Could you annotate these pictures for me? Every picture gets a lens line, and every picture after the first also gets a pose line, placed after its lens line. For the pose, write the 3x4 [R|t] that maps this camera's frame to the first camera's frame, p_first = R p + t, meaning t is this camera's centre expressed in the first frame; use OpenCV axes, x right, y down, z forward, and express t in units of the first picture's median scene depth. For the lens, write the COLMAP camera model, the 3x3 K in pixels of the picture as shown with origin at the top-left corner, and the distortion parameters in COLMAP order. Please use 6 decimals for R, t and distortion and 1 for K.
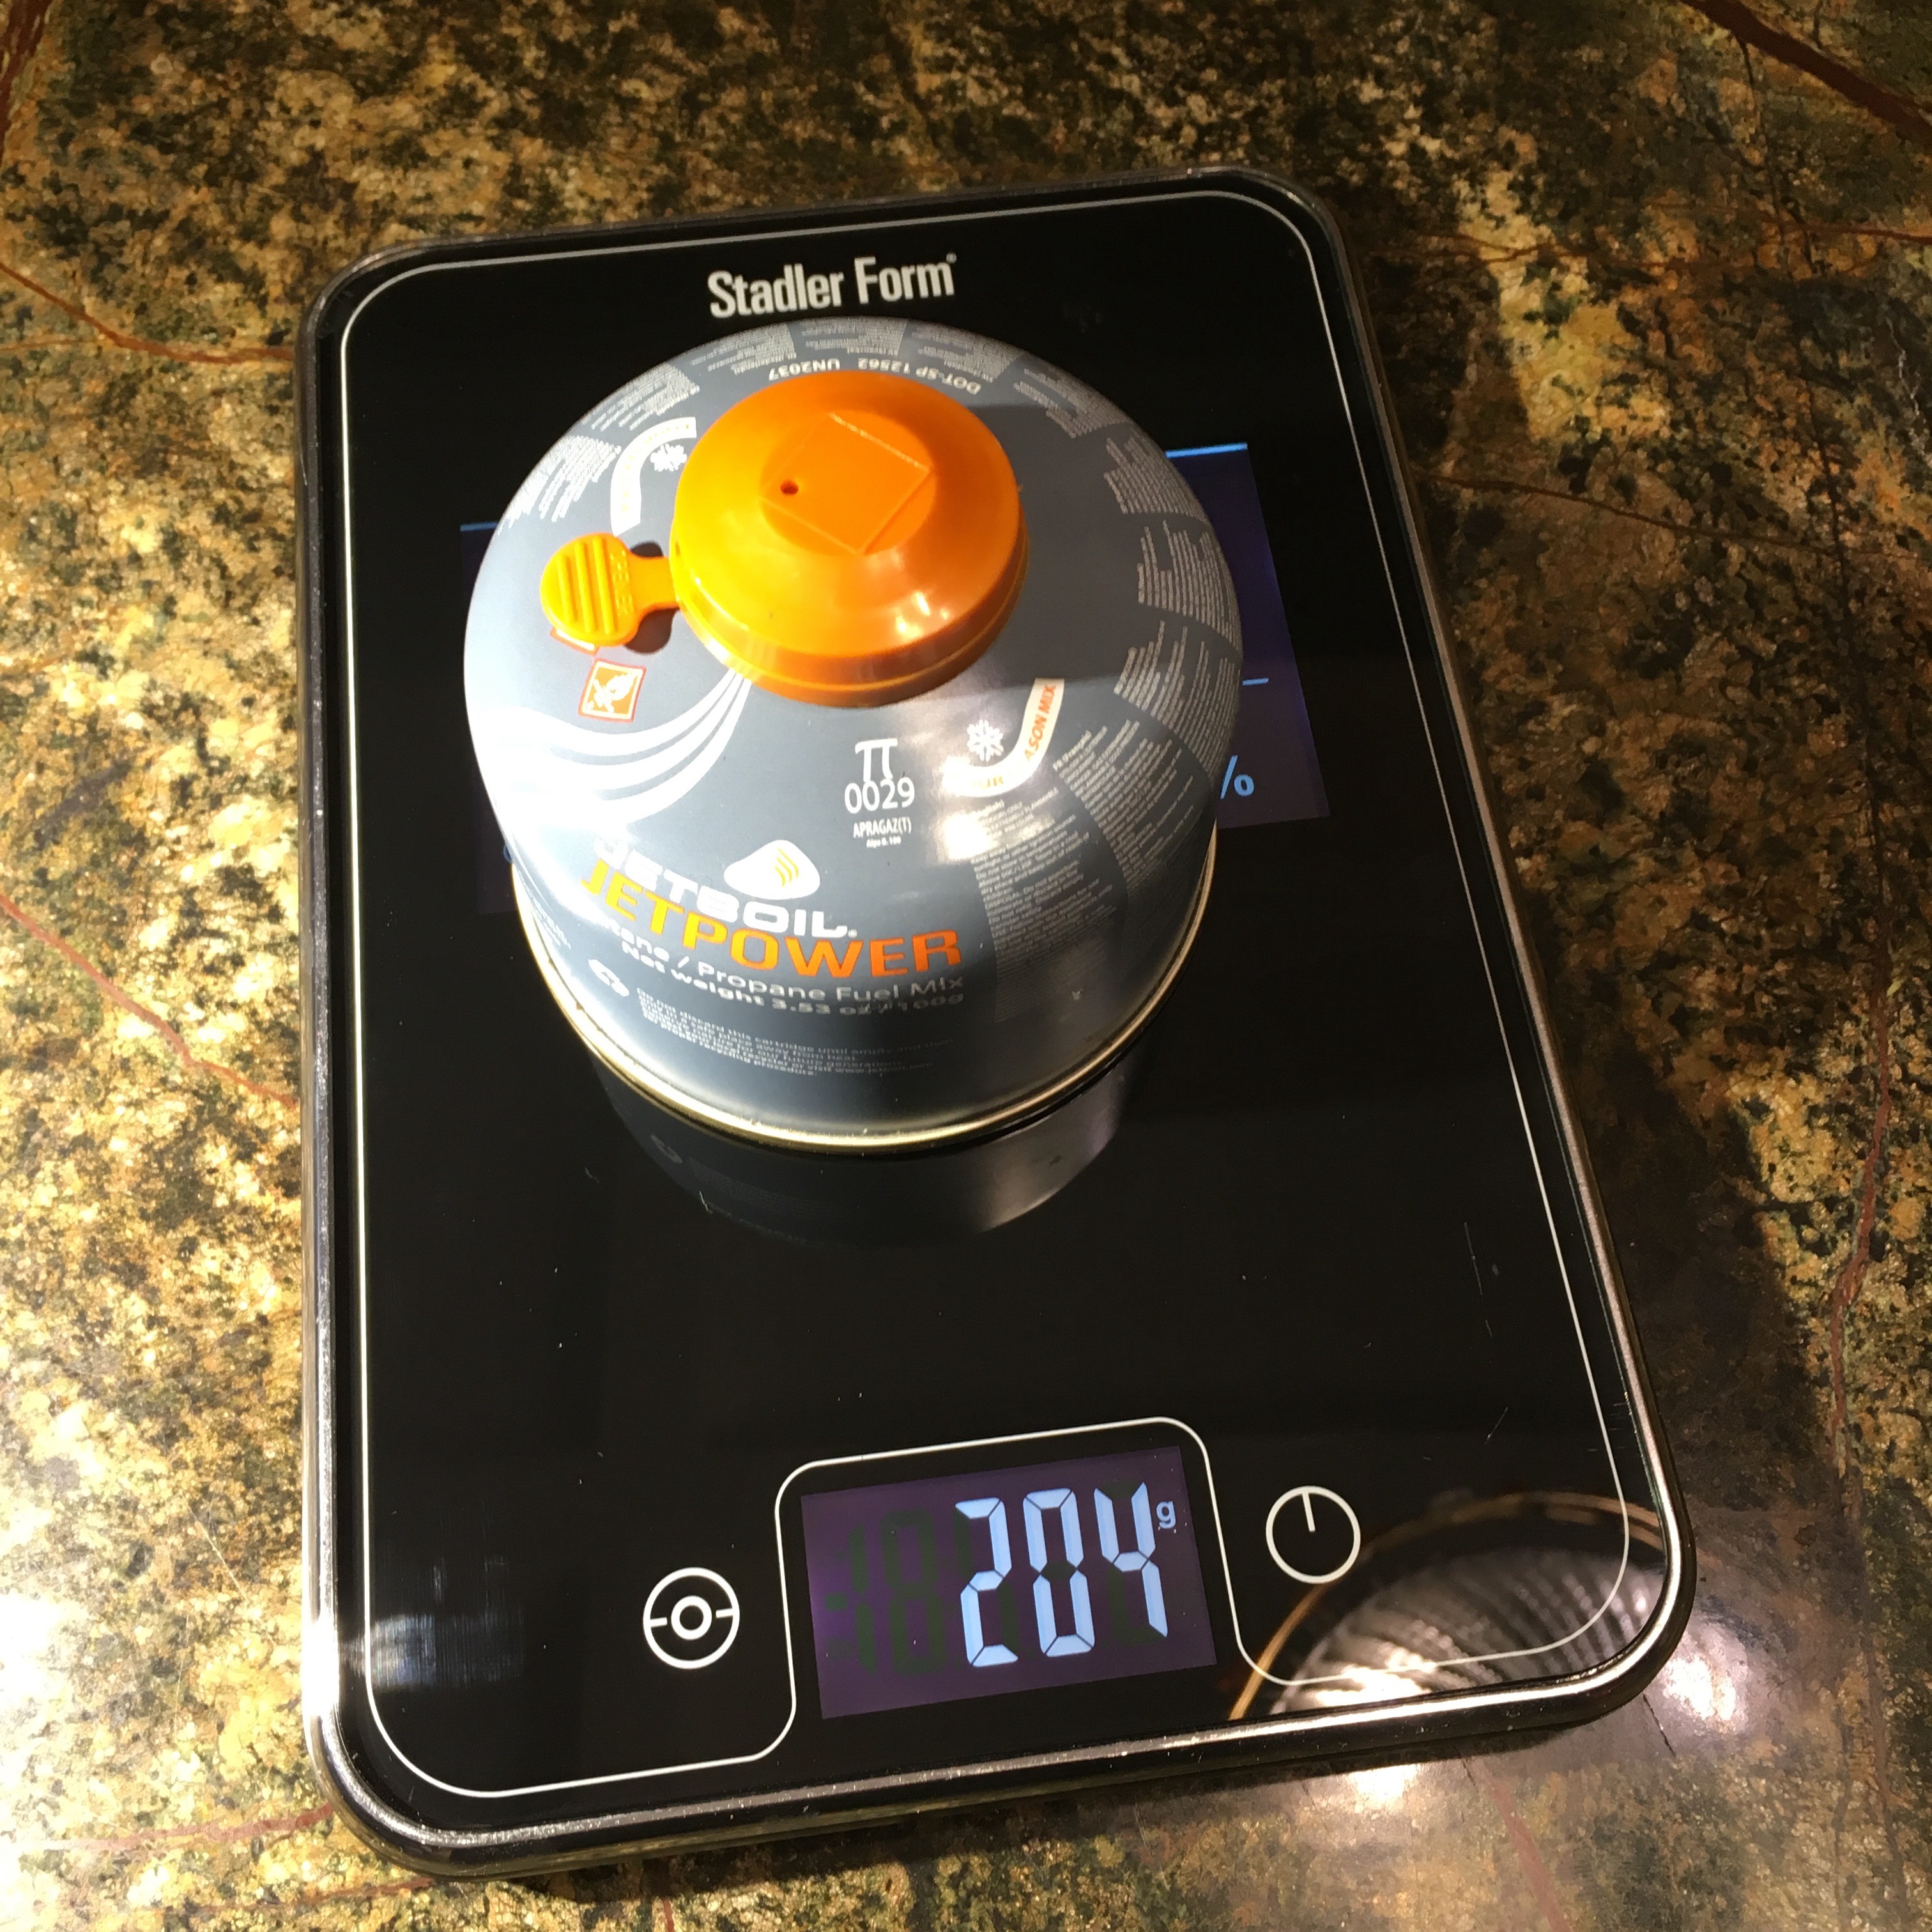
lens RADIAL K [[2288.2, 0, 952.7], [0, 2288.2, 926.2], [0, 0, 1]] dist [0.031015, 0.000000]
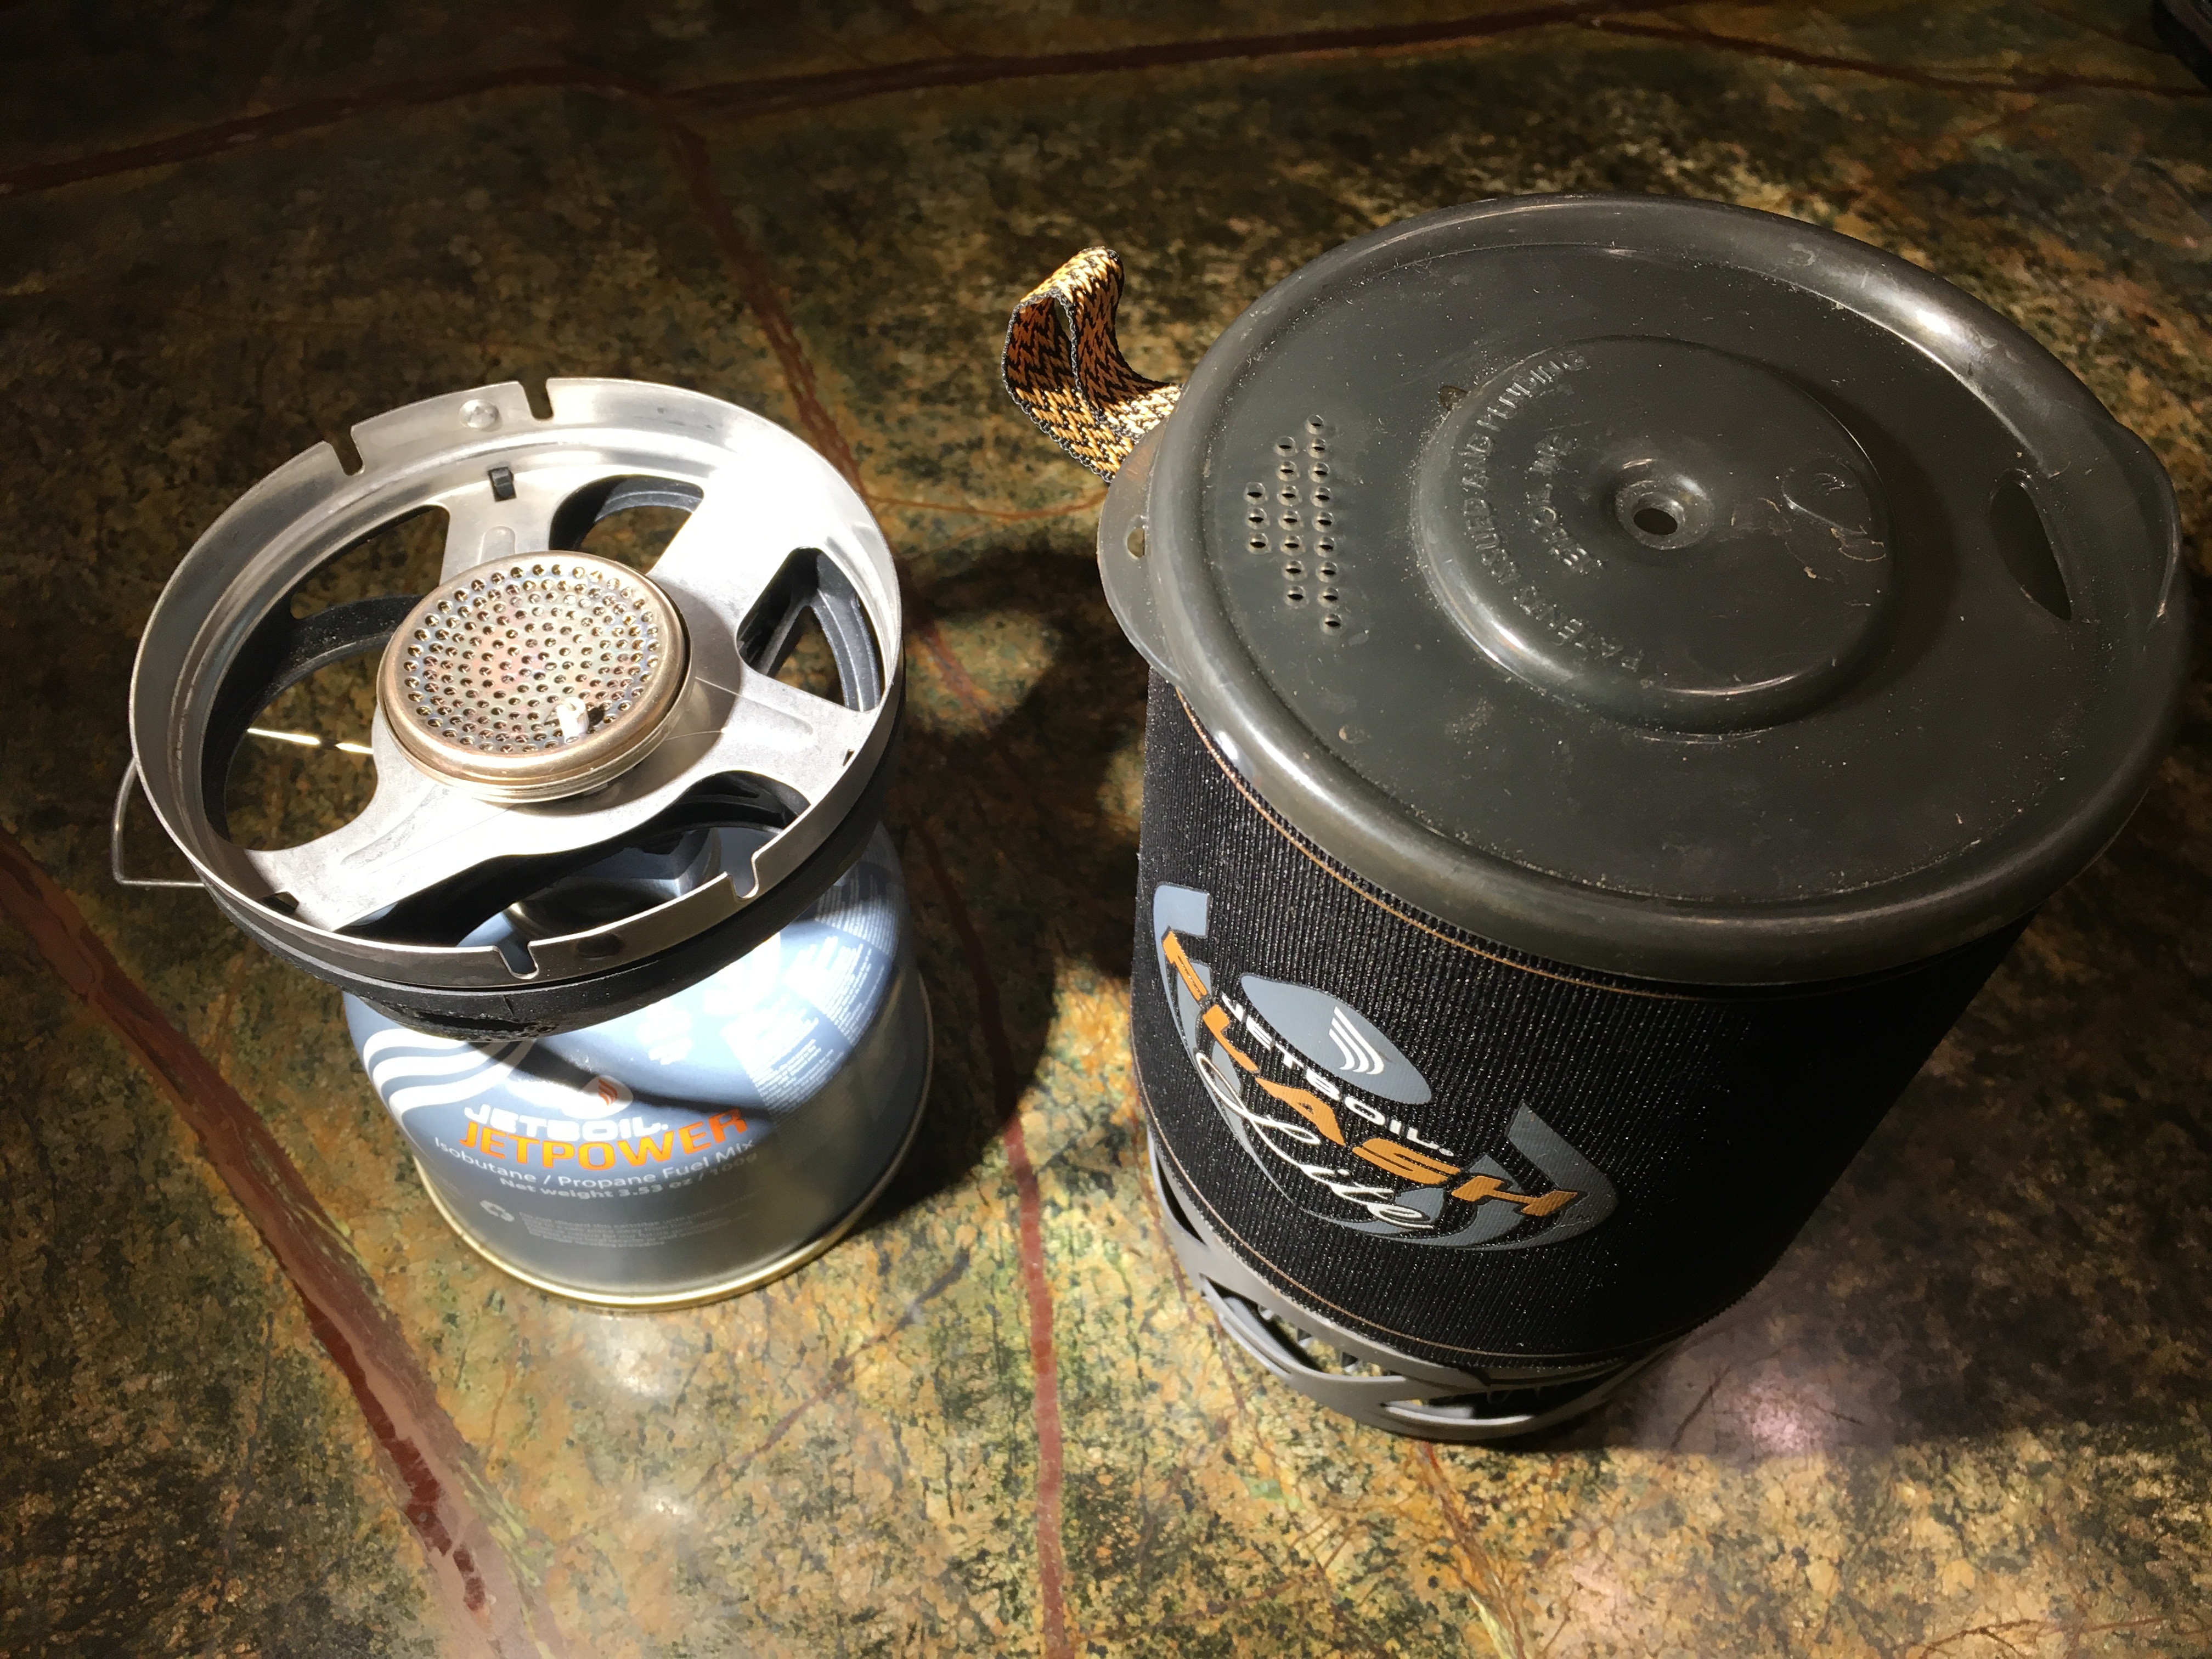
lens RADIAL K [[1903.7, 0, 1106.2], [0, 1903.7, 827.7], [0, 0, 1]] dist [0.085269, -0.132139]
pose [[0.903742, -0.346437, 0.251461, -0.738609], [0.384471, 0.915182, -0.120931, 0.092144], [-0.188237, 0.205970, 0.960283, -0.105509]]
